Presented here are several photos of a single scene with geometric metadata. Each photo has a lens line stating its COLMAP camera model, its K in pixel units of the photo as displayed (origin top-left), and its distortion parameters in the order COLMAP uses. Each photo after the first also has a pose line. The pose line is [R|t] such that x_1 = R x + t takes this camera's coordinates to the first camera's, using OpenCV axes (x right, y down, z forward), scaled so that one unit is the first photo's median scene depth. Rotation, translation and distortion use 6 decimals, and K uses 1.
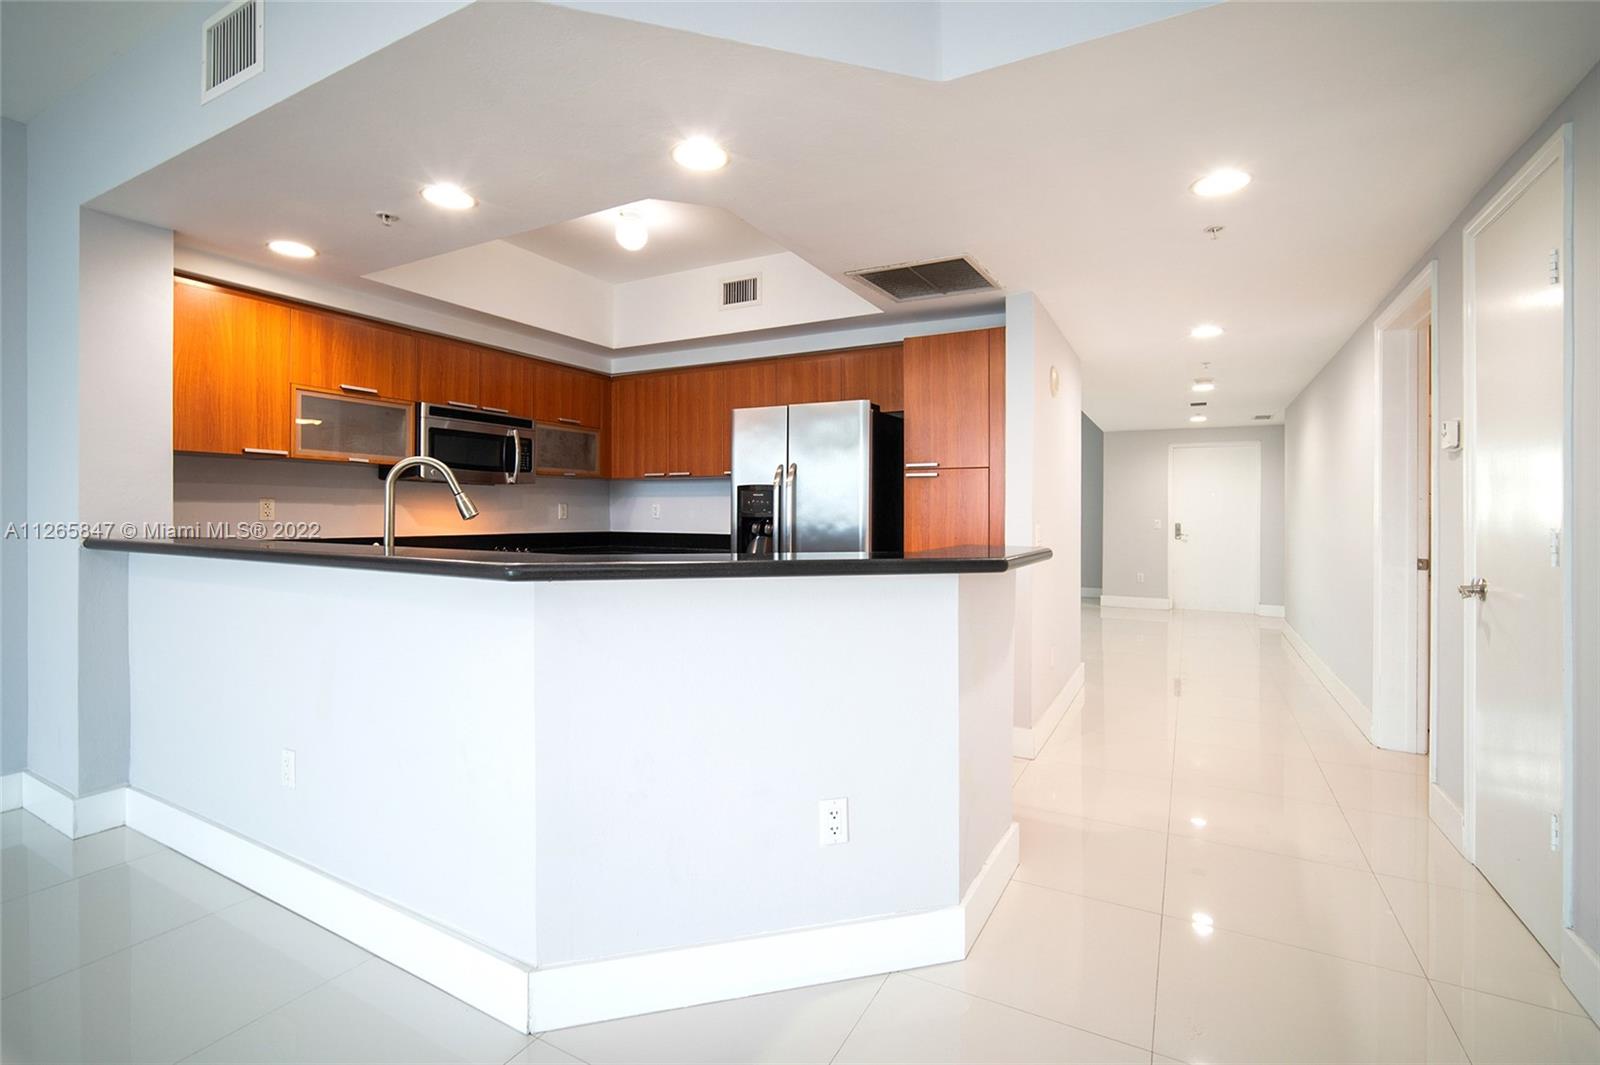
lens RADIAL K [[714.4, 0, 793.3], [0, 714.4, 522.5], [0, 0, 1]] dist [-0.010087, 0.001727]
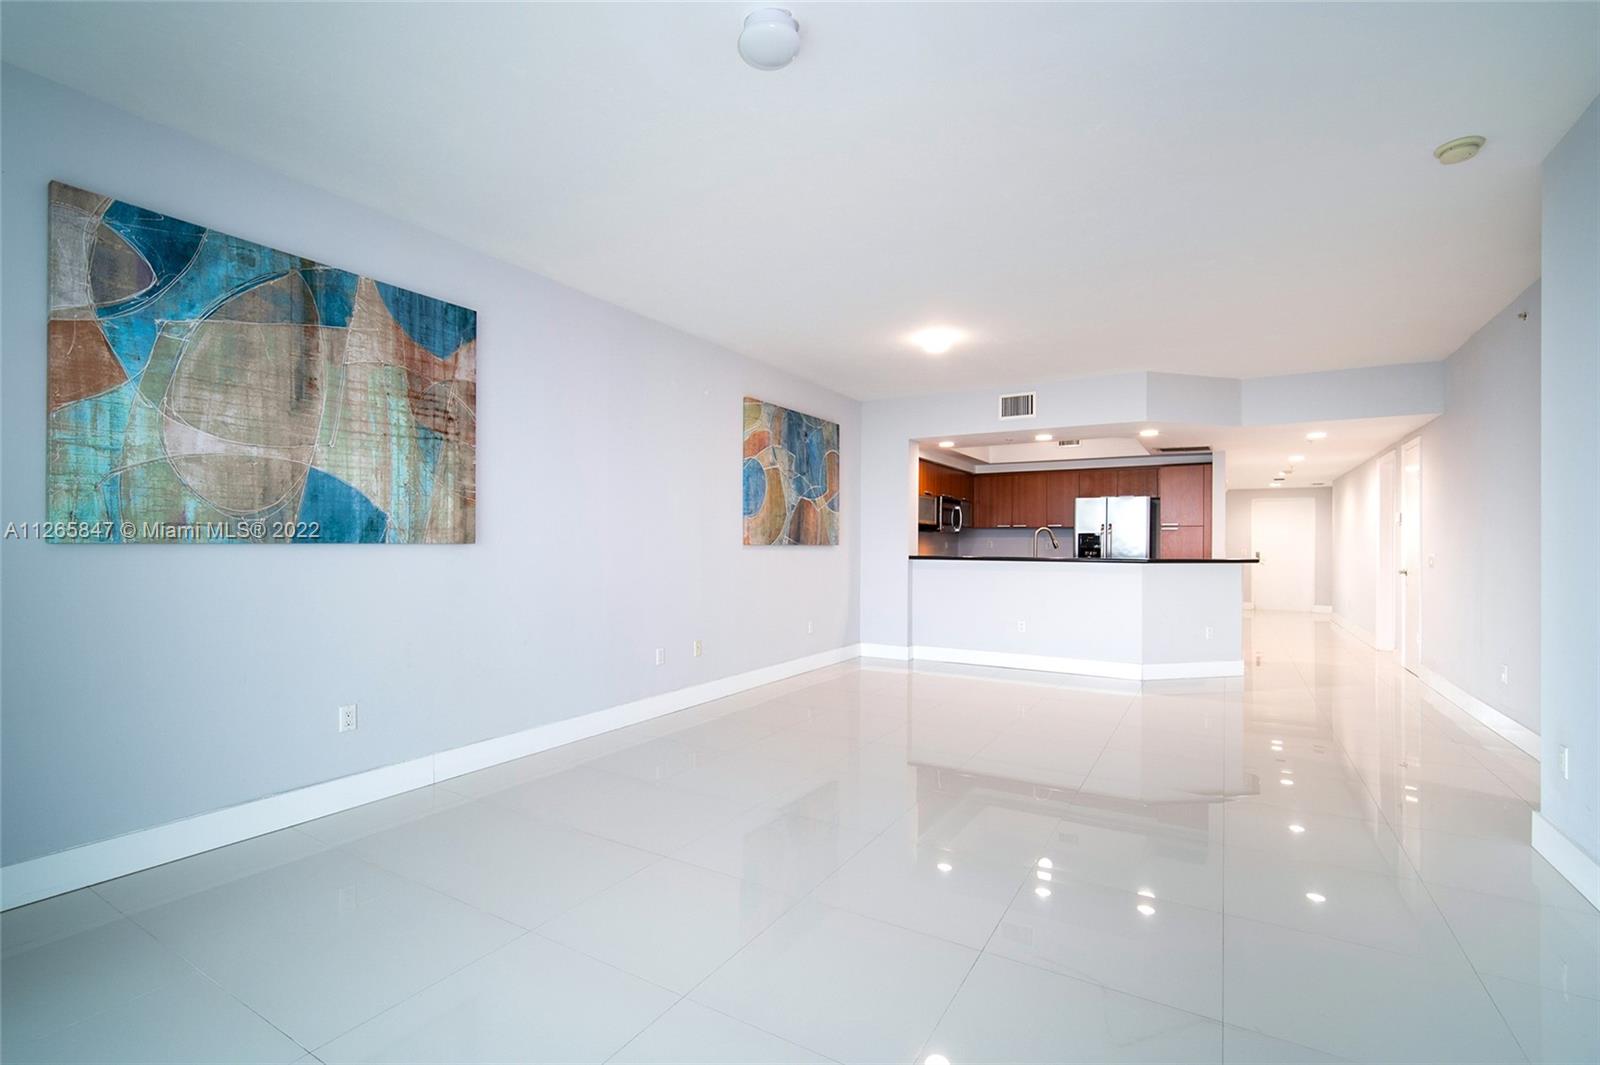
lens RADIAL K [[714.4, 0, 807.9], [0, 714.4, 557.1], [0, 0, 1]] dist [-0.010087, 0.001727]
pose [[0.999685, -0.001976, -0.025034, -0.879087], [0.002058, 0.999993, 0.003250, 0.012467], [0.025028, -0.003300, 0.999681, -1.231934]]
